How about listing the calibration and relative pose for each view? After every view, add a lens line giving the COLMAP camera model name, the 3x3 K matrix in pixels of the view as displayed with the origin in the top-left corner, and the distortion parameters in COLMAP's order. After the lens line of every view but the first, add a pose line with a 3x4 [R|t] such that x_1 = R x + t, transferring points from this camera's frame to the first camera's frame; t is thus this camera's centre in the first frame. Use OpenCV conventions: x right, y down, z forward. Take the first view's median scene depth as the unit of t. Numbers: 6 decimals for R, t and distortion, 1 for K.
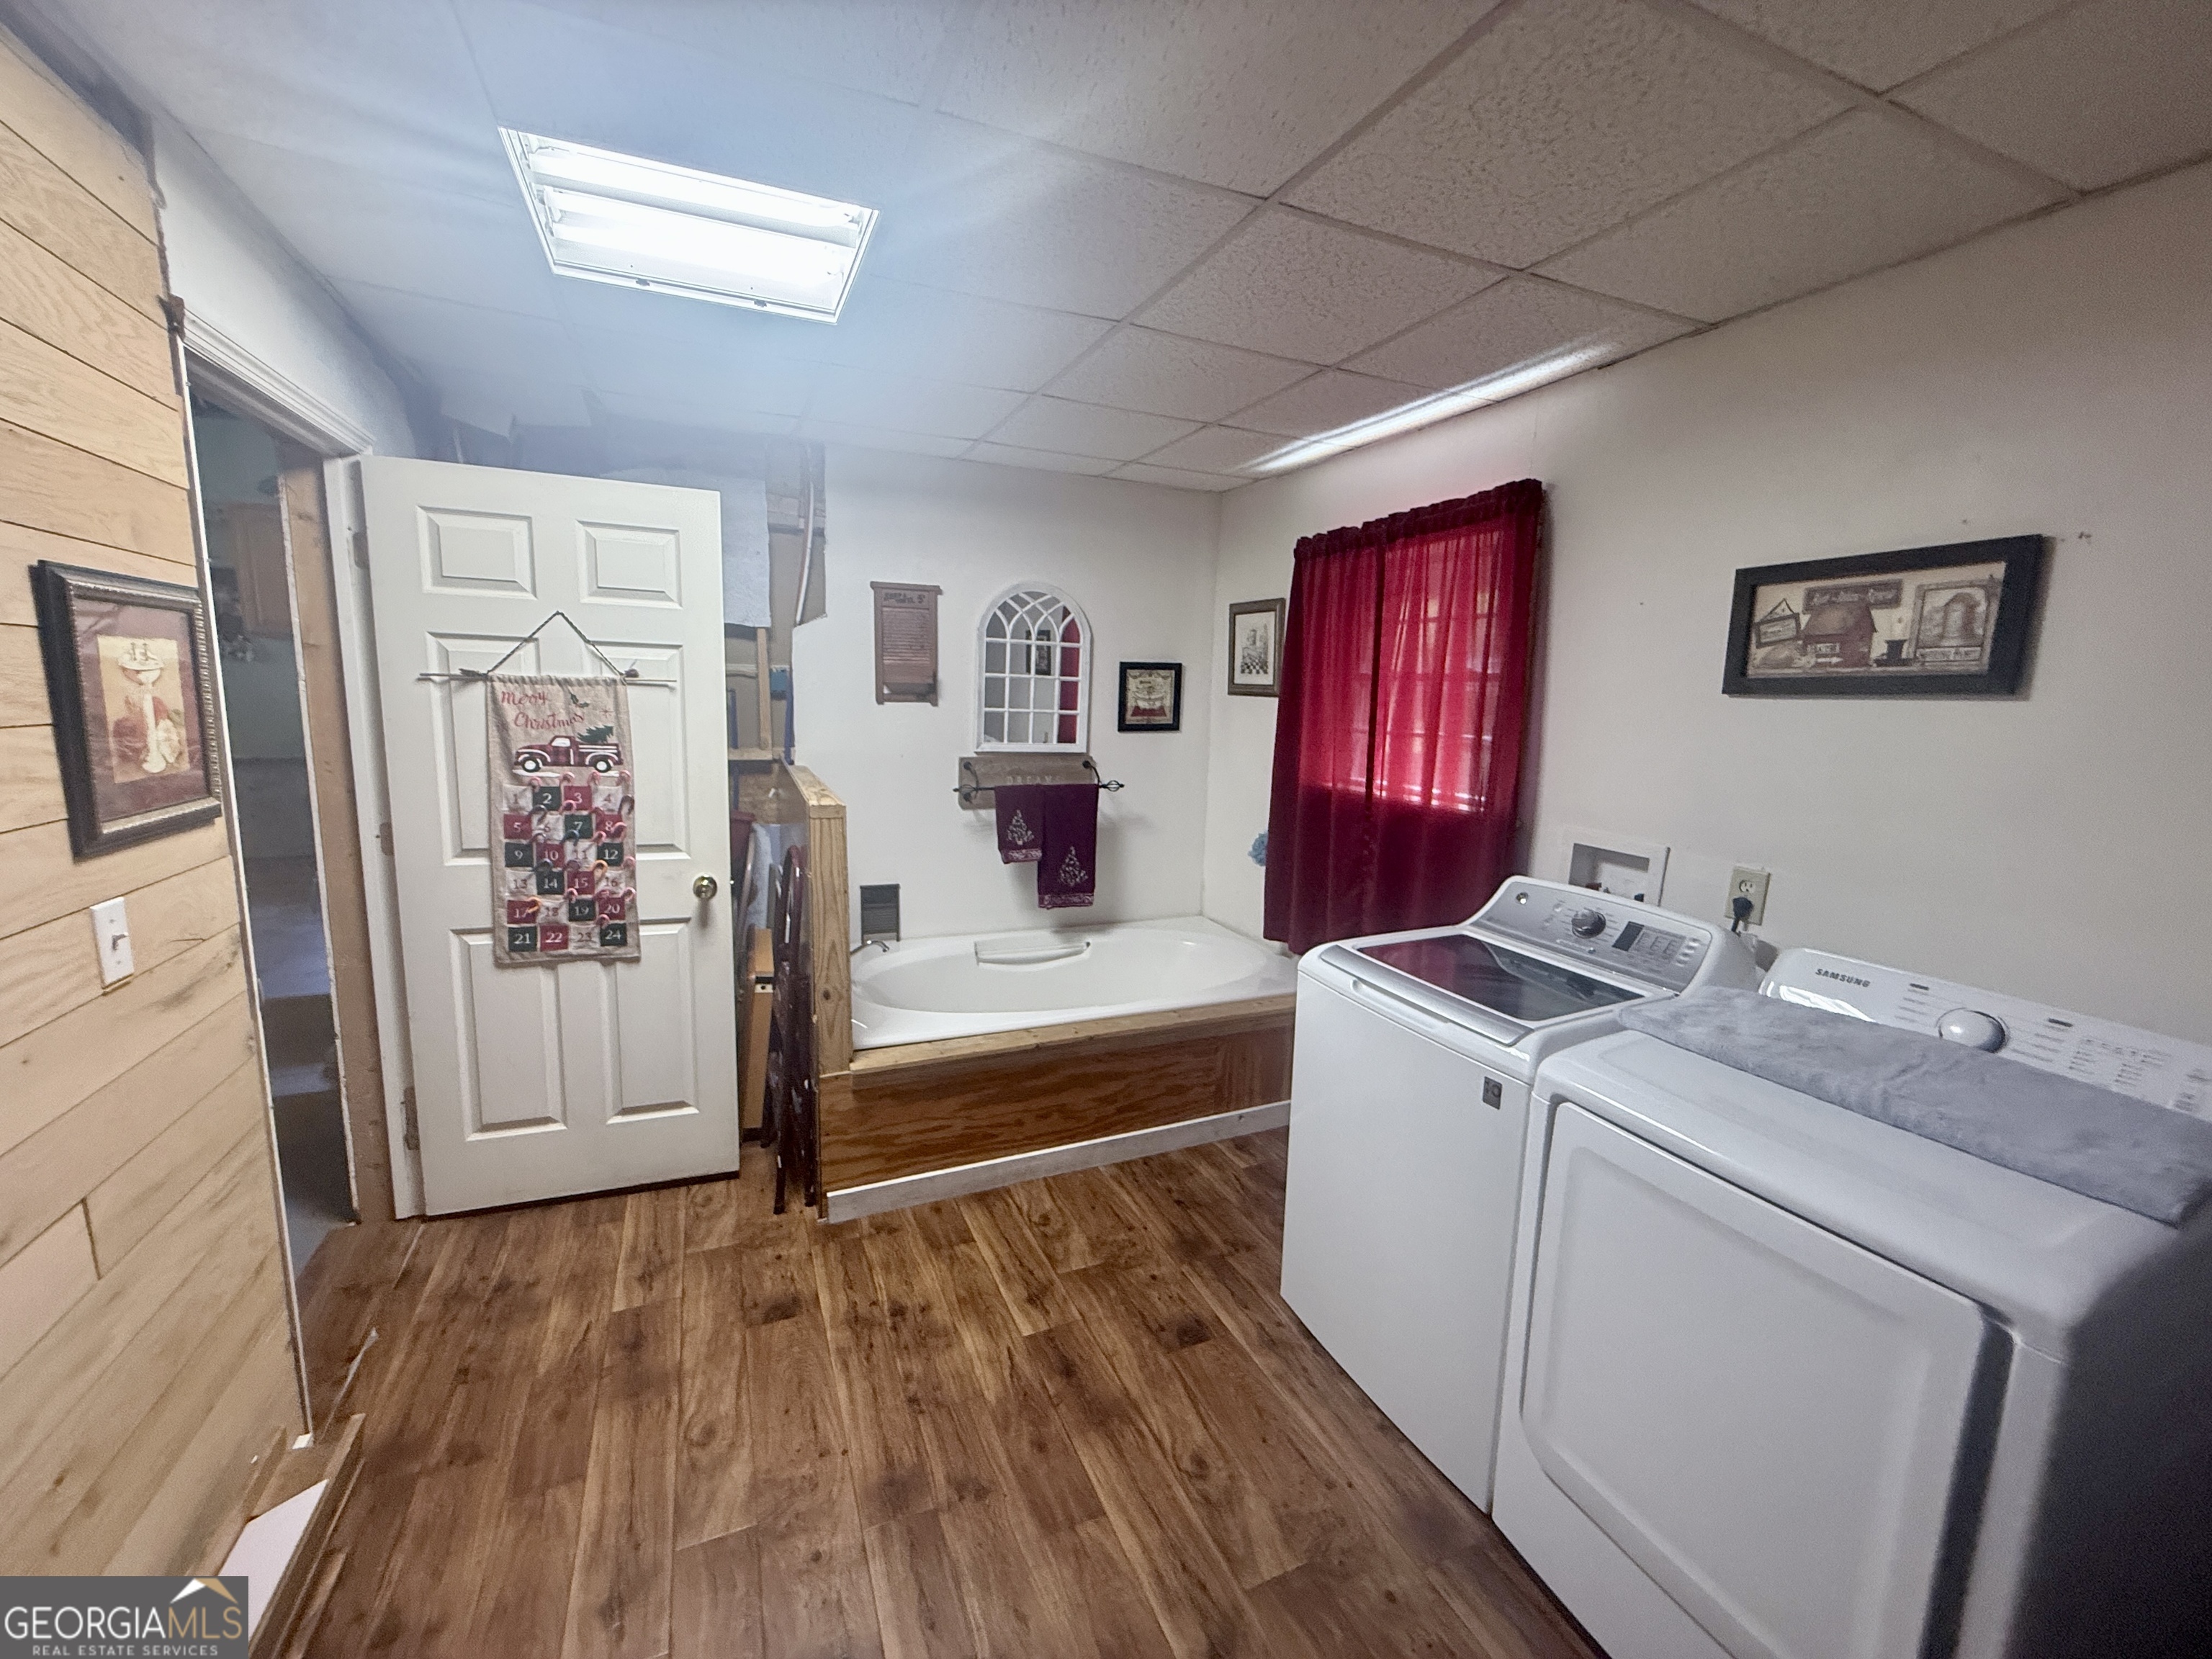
lens RADIAL K [[883.4, 0, 1106.0], [0, 883.4, 829.5], [0, 0, 1]] dist [-0.000267, 0.000011]
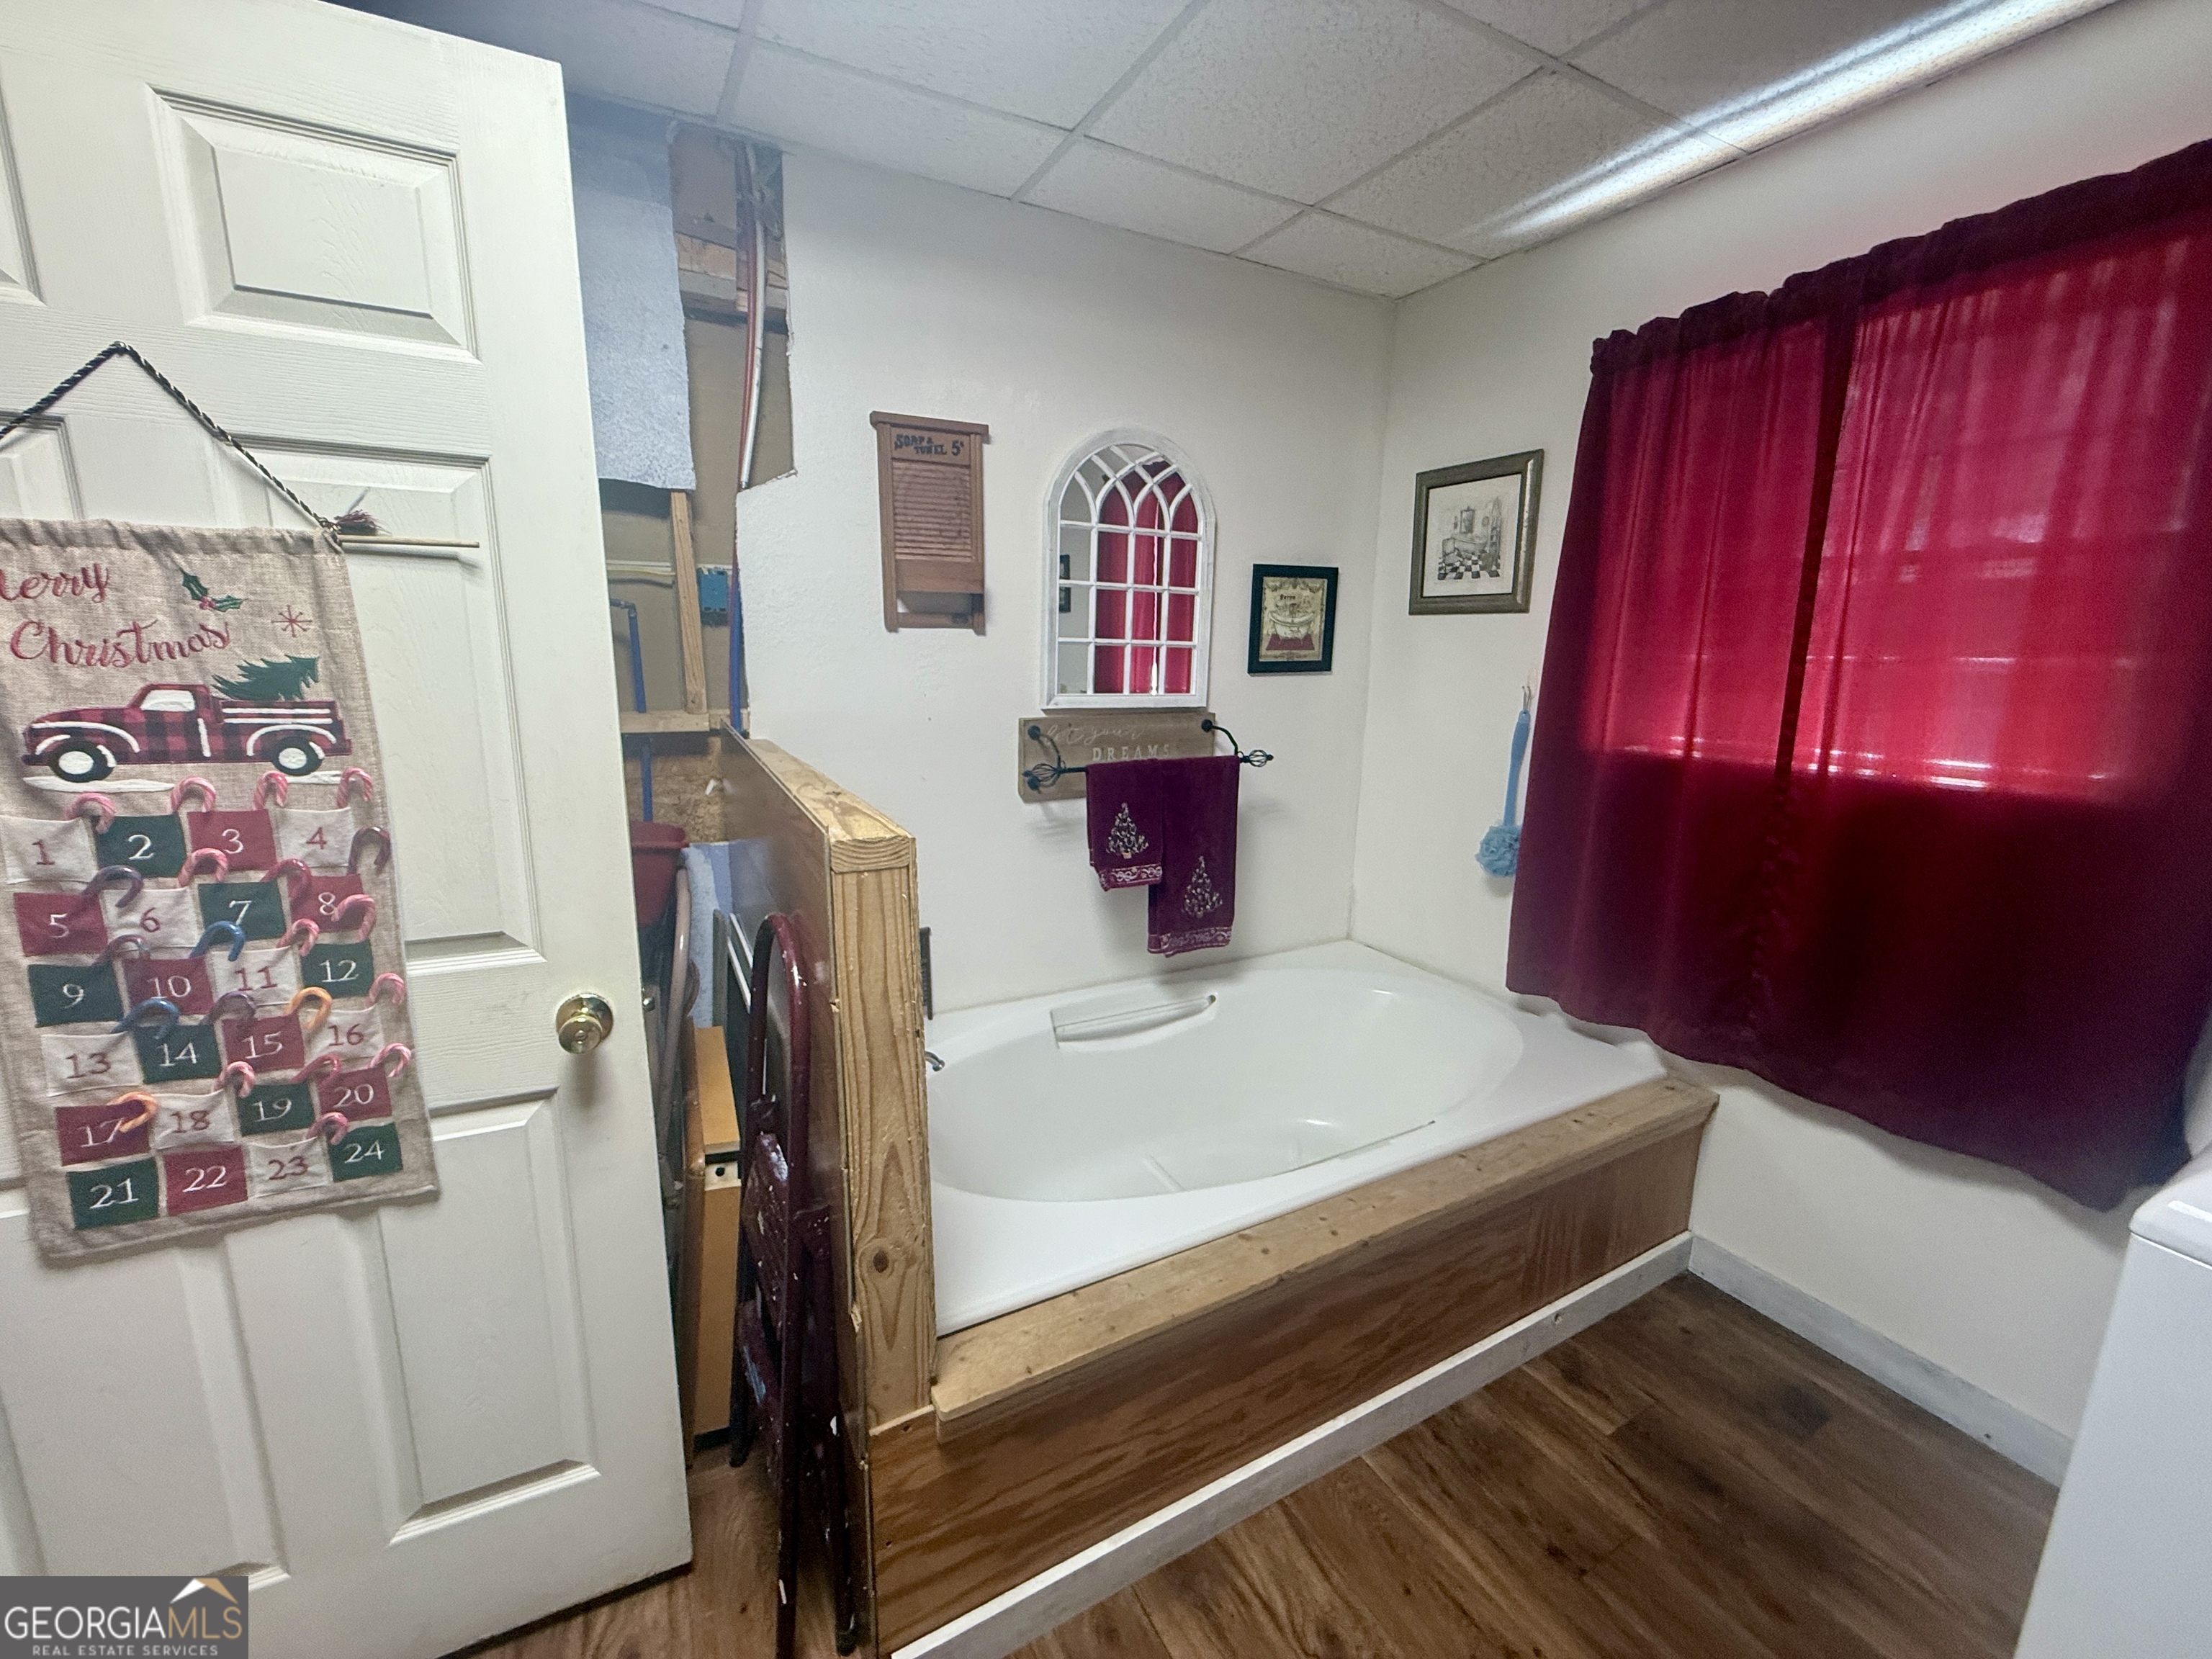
lens RADIAL K [[883.4, 0, 1106.0], [0, 883.4, 829.5], [0, 0, 1]] dist [-0.000267, 0.000011]
pose [[0.996504, -0.032634, 0.076909, -0.203073], [0.029088, 0.998481, 0.046793, -0.041217], [-0.078320, -0.044392, 0.995939, 0.492693]]
